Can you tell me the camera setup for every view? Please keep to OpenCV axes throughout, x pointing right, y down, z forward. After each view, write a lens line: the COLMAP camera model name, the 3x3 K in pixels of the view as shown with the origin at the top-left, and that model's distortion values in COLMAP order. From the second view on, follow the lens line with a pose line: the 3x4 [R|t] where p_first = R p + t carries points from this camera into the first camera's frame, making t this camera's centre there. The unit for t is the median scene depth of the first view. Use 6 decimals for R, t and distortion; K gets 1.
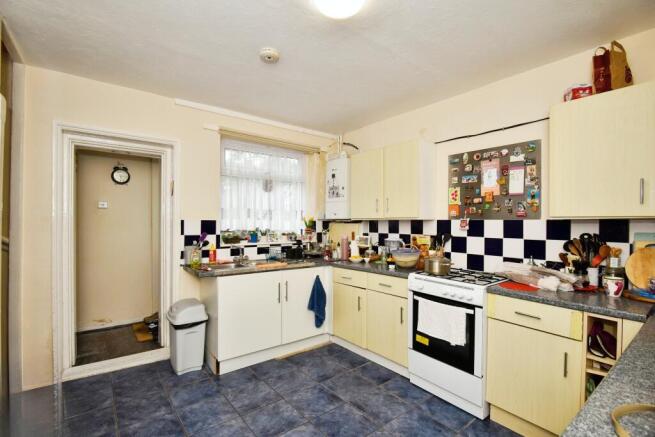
lens RADIAL K [[303.1, 0, 328.5], [0, 303.1, 222.0], [0, 0, 1]] dist [-0.000687, -0.000301]
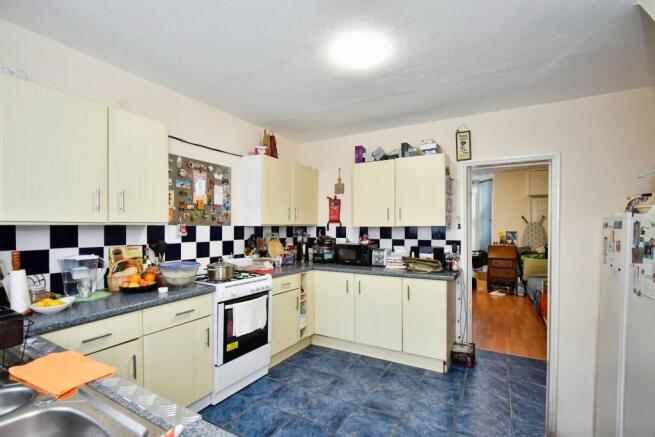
lens RADIAL K [[308.0, 0, 328.9], [0, 308.0, 229.0], [0, 0, 1]] dist [-0.001559, -0.000216]
pose [[-0.388852, -0.009533, 0.921251, -0.709054], [-0.000210, 0.999947, 0.010258, -0.007047], [-0.921300, 0.003795, -0.388834, 1.047977]]
